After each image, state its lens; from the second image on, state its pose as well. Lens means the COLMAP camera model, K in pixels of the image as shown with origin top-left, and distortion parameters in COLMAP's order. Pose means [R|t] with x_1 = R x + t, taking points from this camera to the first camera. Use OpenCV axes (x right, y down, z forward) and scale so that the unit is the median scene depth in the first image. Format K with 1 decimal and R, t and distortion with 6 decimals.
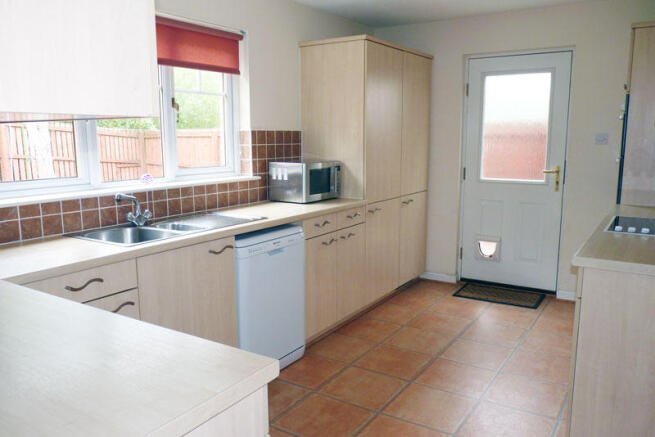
lens RADIAL K [[527.4, 0, 327.5], [0, 527.4, 218.5], [0, 0, 1]] dist [-0.000152, -0.000669]
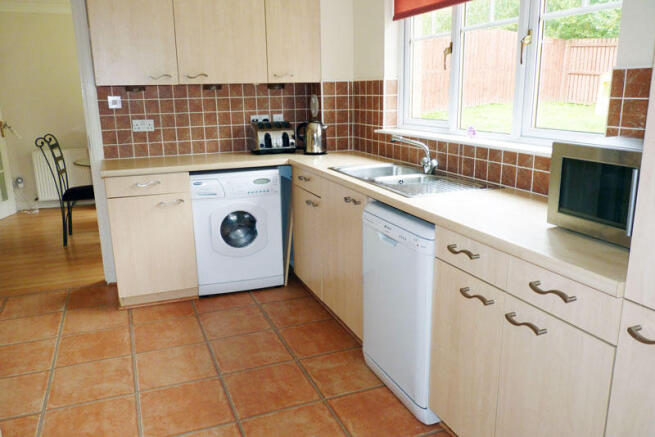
lens RADIAL K [[527.4, 0, 327.5], [0, 527.4, 218.5], [0, 0, 1]] dist [-0.000152, -0.000669]
pose [[-0.585028, 0.204885, -0.784707, 0.376105], [-0.110559, 0.938383, 0.327435, -0.140751], [0.803442, 0.278315, -0.526329, 0.909749]]
